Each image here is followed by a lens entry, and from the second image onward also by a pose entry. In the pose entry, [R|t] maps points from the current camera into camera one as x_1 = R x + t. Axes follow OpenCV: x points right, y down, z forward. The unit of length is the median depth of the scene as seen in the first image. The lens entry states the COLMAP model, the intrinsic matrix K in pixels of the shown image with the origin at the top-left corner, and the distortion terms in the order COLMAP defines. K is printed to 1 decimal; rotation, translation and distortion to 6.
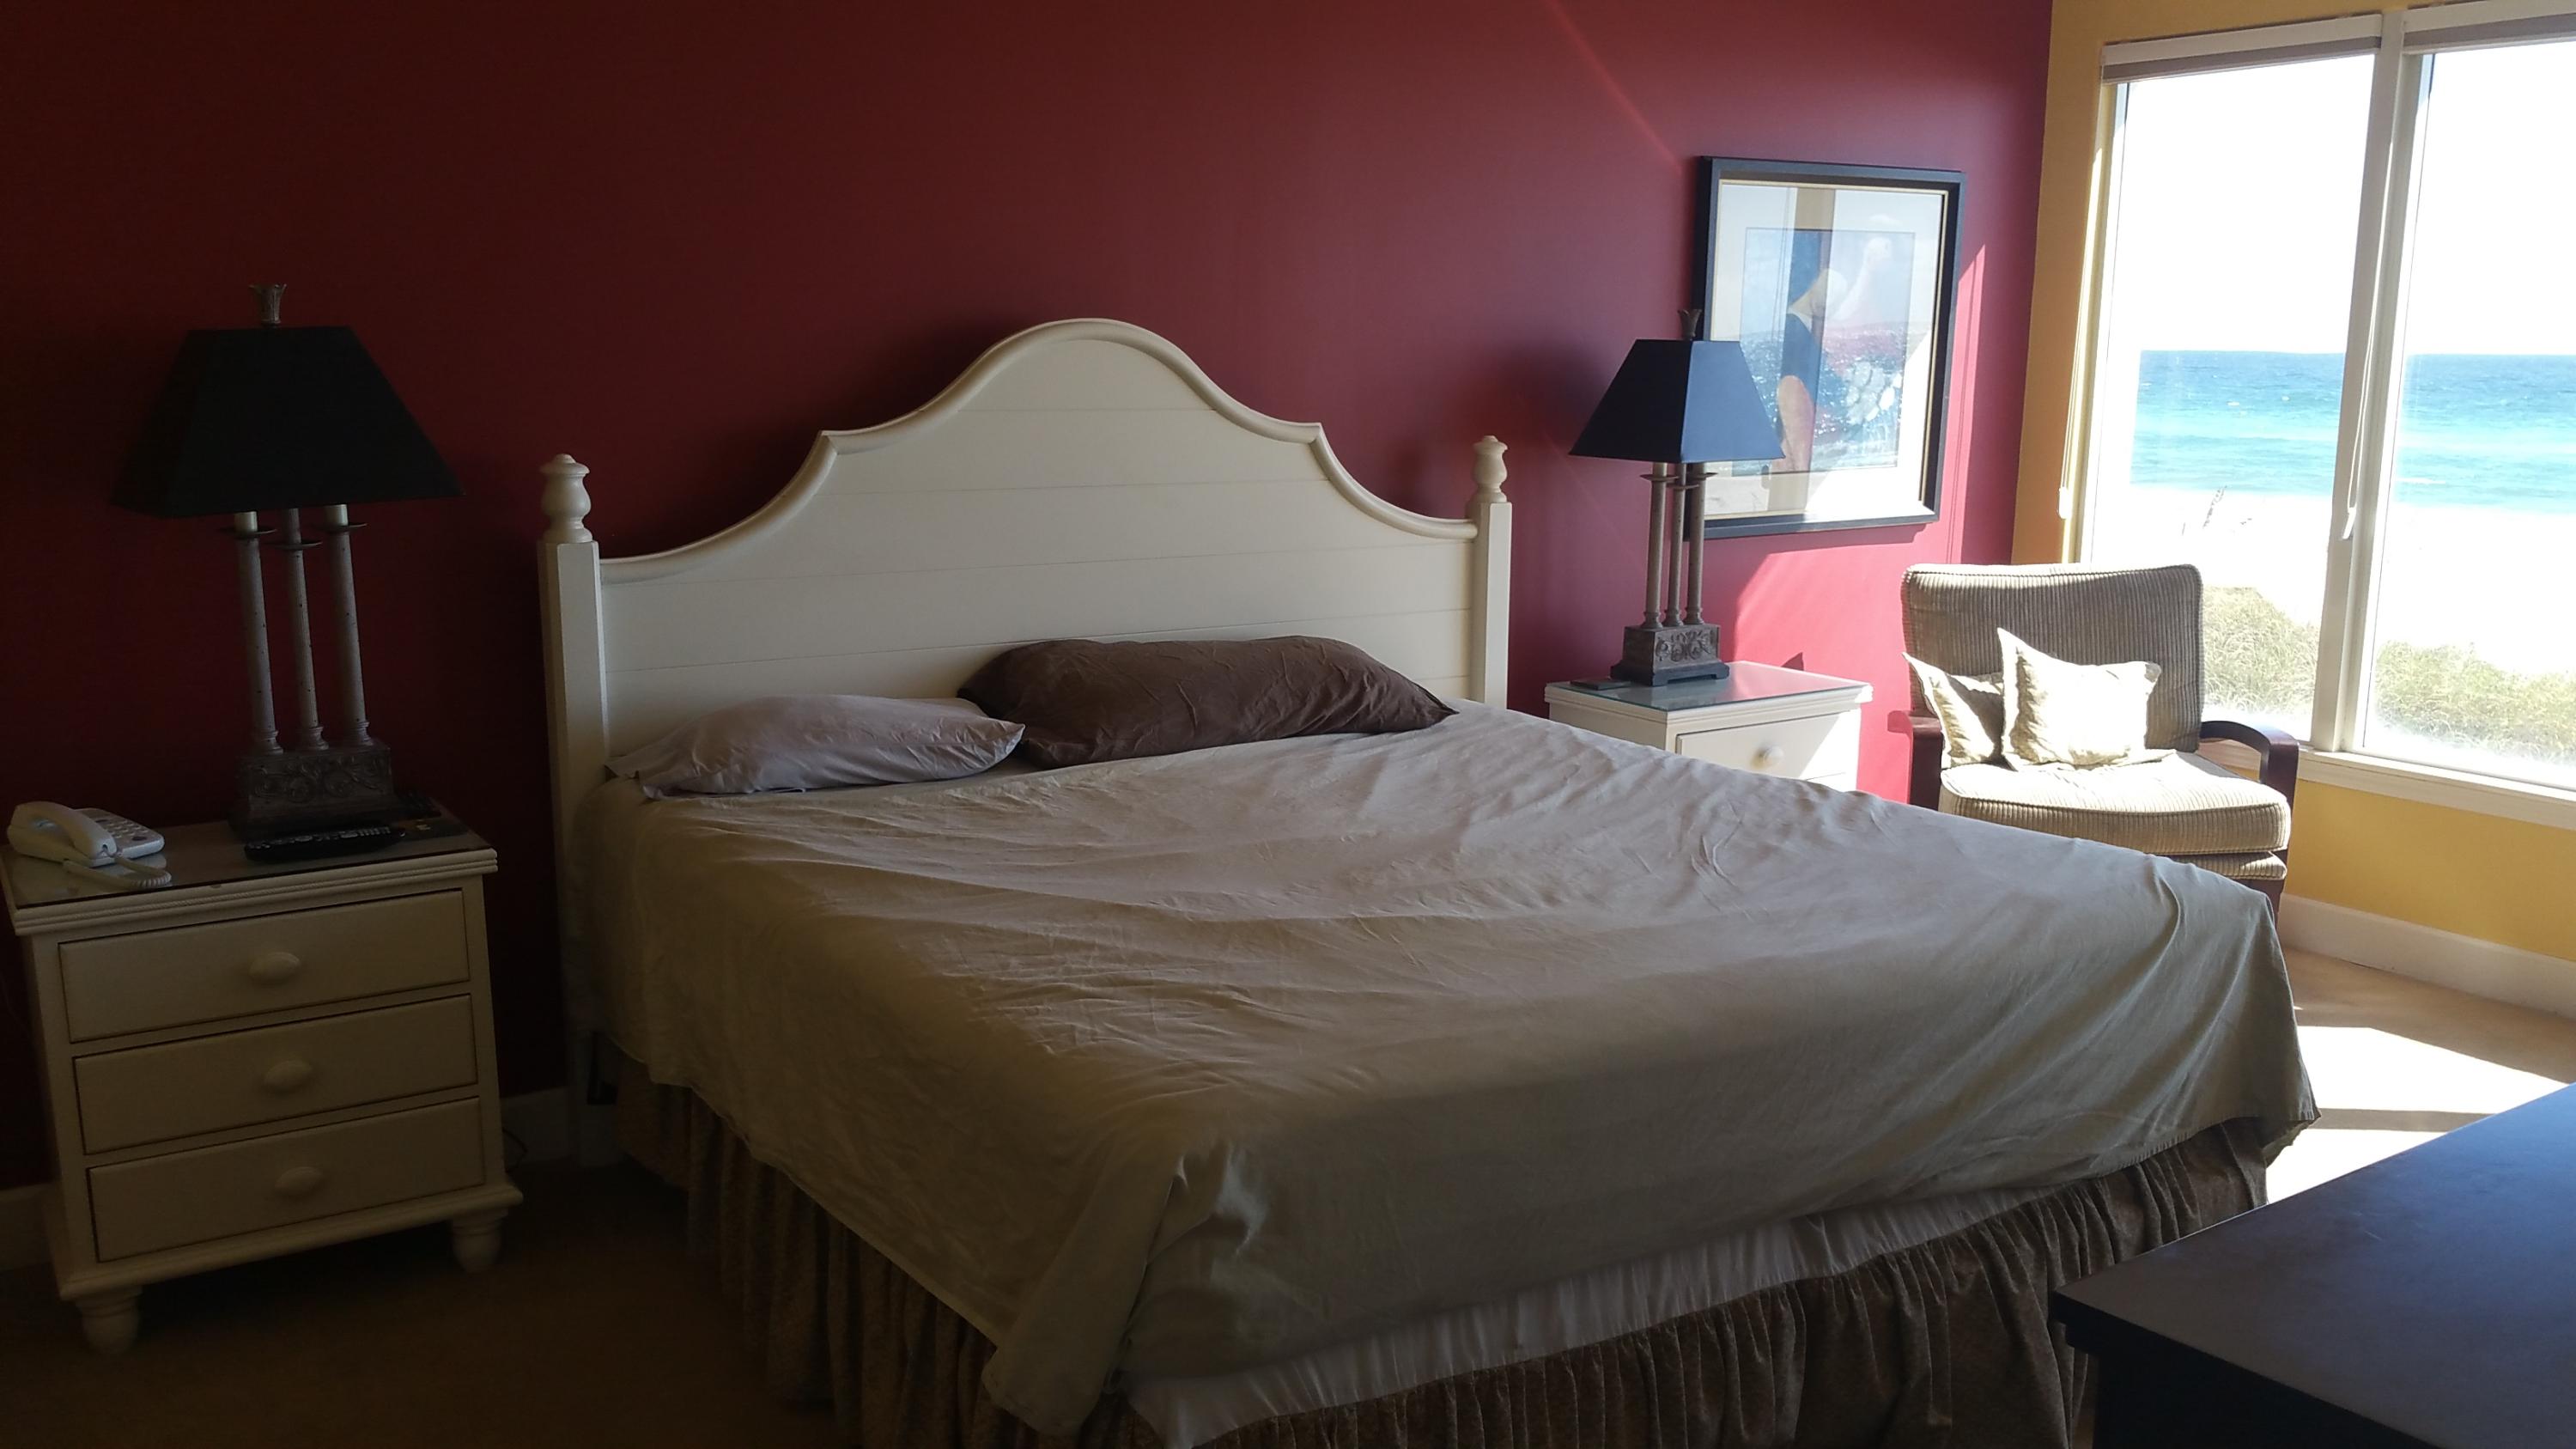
lens RADIAL K [[2049.5, 0, 1279.1], [0, 2049.5, 744.3], [0, 0, 1]] dist [0.084416, -0.167533]
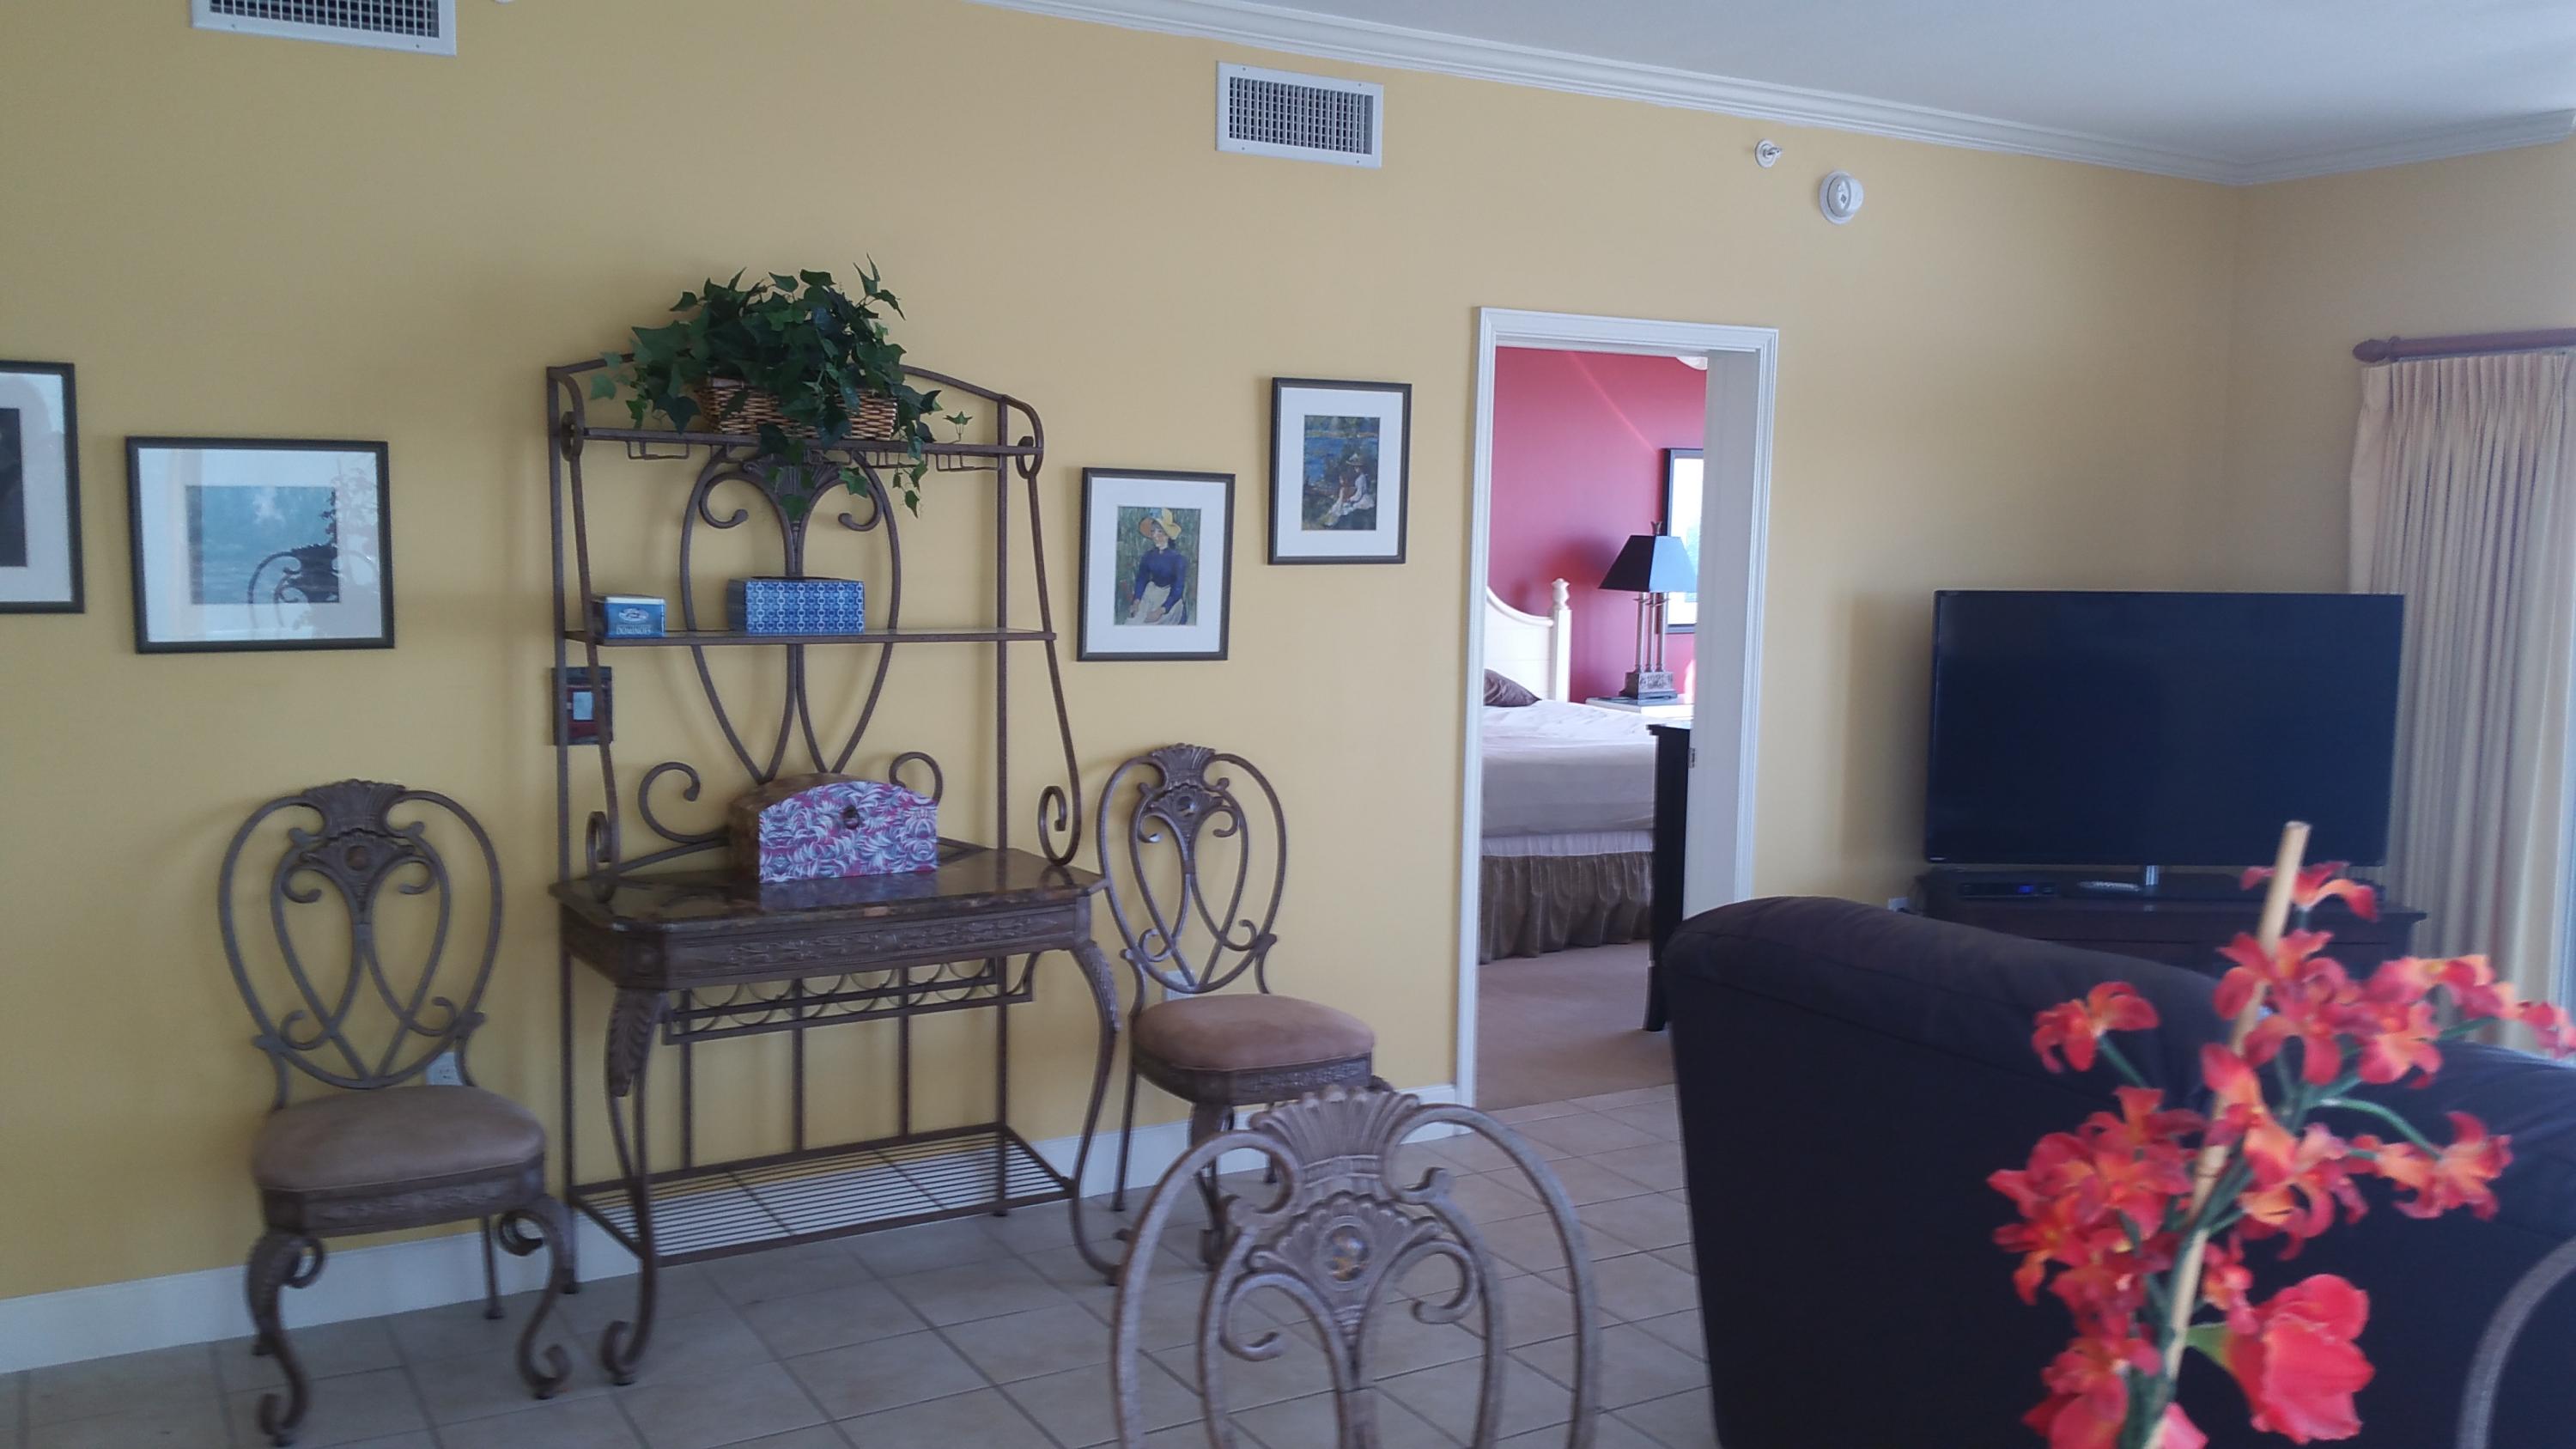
lens RADIAL K [[2049.5, 0, 1279.1], [0, 2049.5, 744.3], [0, 0, 1]] dist [0.084416, -0.167533]
pose [[0.998446, 0.016416, -0.053257, -0.070669], [-0.020905, 0.996174, -0.084859, 0.203915], [0.051660, 0.085841, 0.994969, -1.098120]]
